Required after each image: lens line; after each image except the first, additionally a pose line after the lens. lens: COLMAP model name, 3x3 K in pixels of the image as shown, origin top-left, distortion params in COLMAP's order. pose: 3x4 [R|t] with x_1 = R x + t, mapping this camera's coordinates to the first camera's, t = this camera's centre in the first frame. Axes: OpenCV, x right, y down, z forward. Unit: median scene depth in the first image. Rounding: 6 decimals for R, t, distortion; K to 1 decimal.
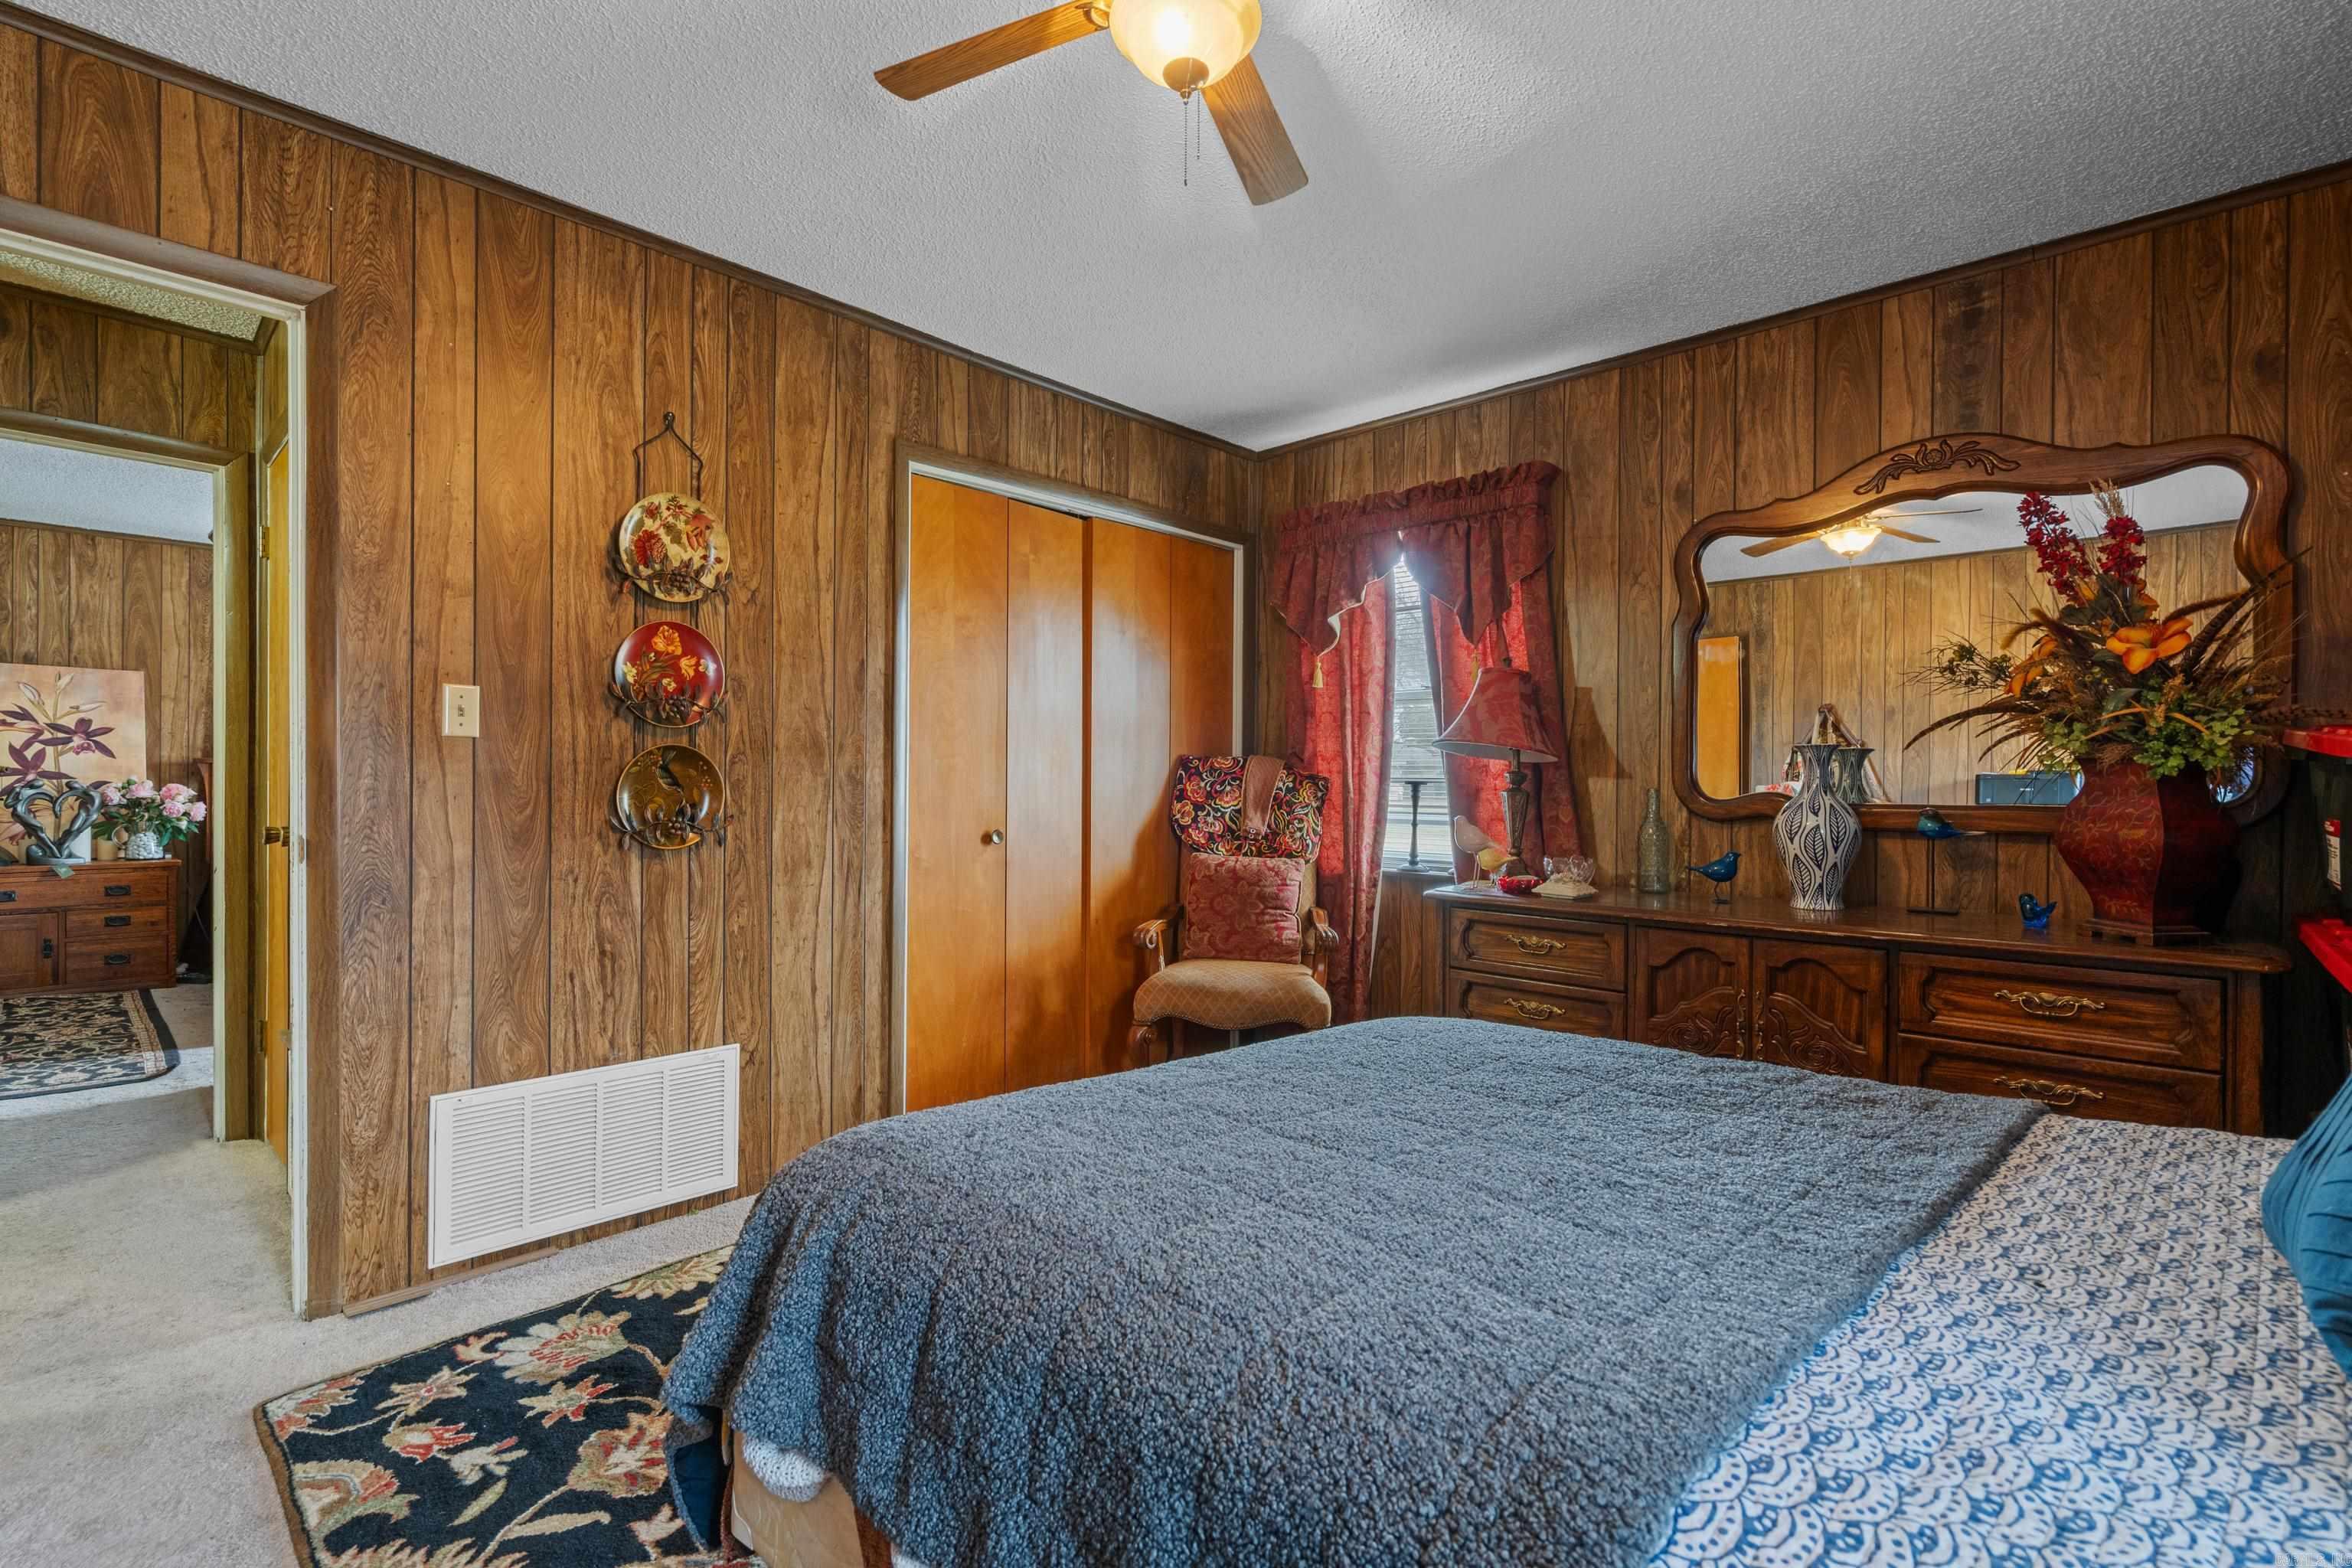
lens RADIAL K [[1092.7, 0, 1179.3], [0, 1092.7, 789.9], [0, 0, 1]] dist [-0.000629, 0.000589]
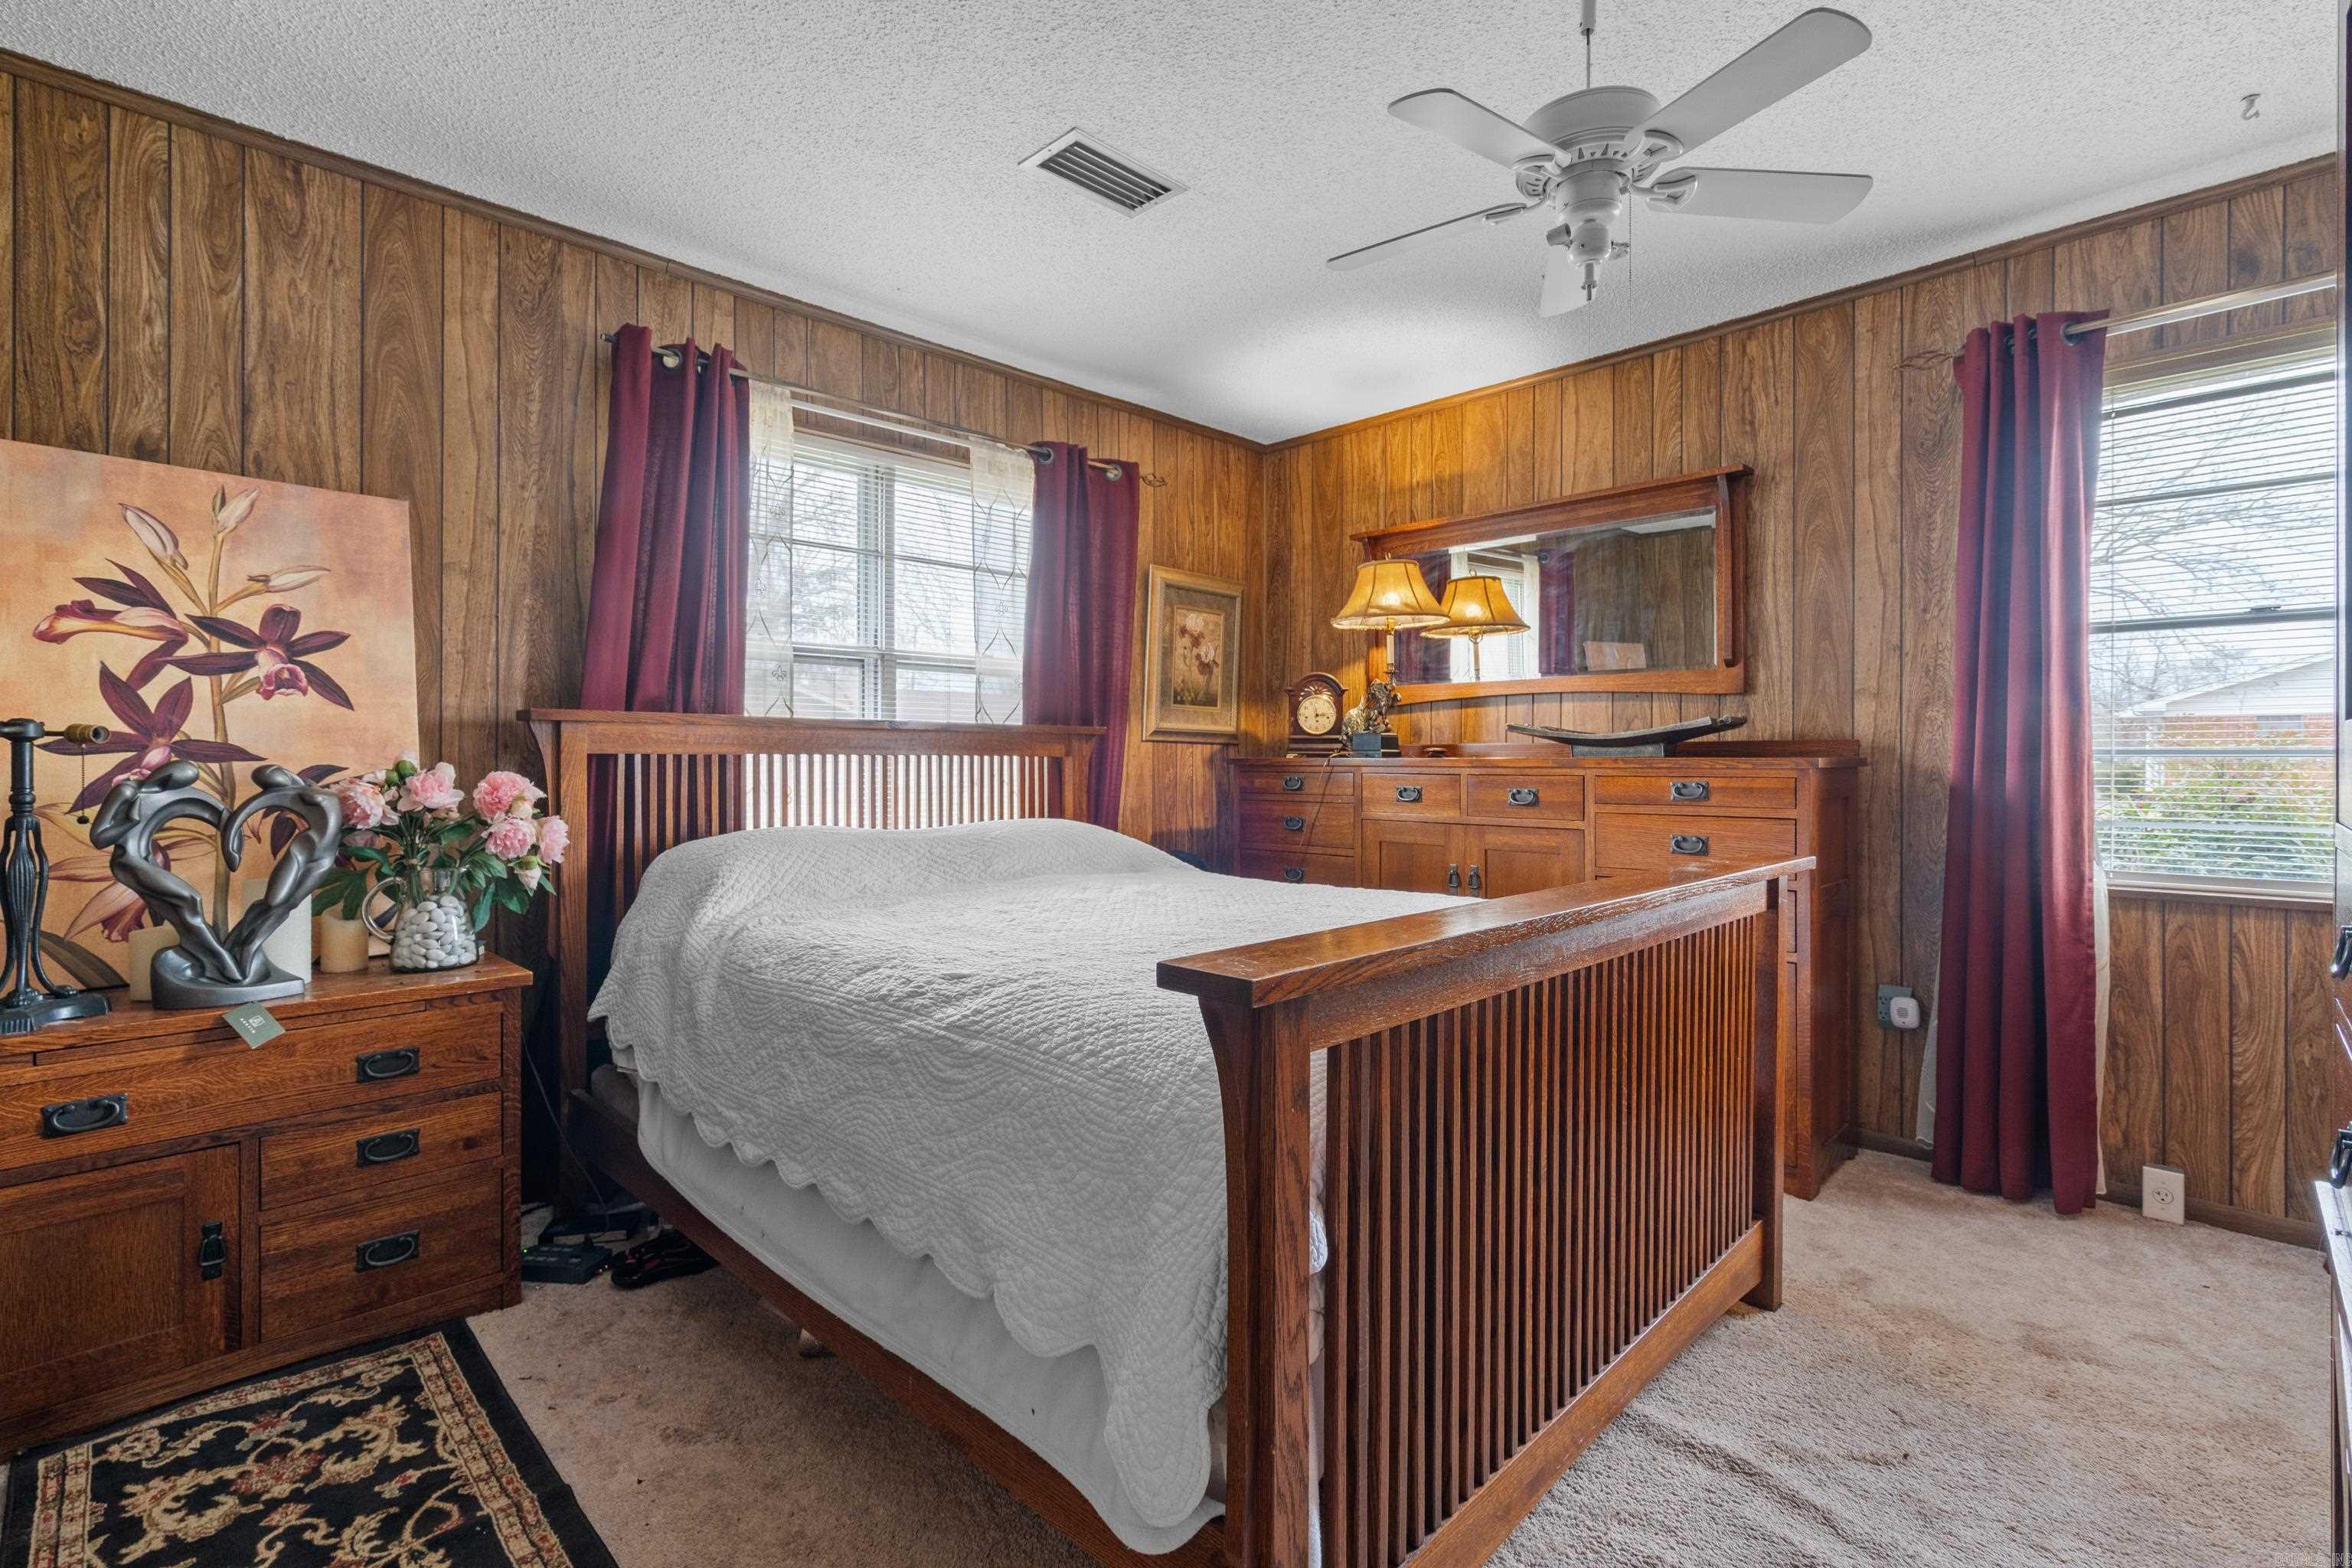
lens RADIAL K [[1092.7, 0, 1173.8], [0, 1092.7, 763.4], [0, 0, 1]] dist [-0.000629, 0.000589]
pose [[0.999440, -0.004472, -0.033156, -0.666923], [0.004401, 0.999988, -0.002219, -0.006680], [0.033165, 0.002072, 0.999448, 0.615833]]
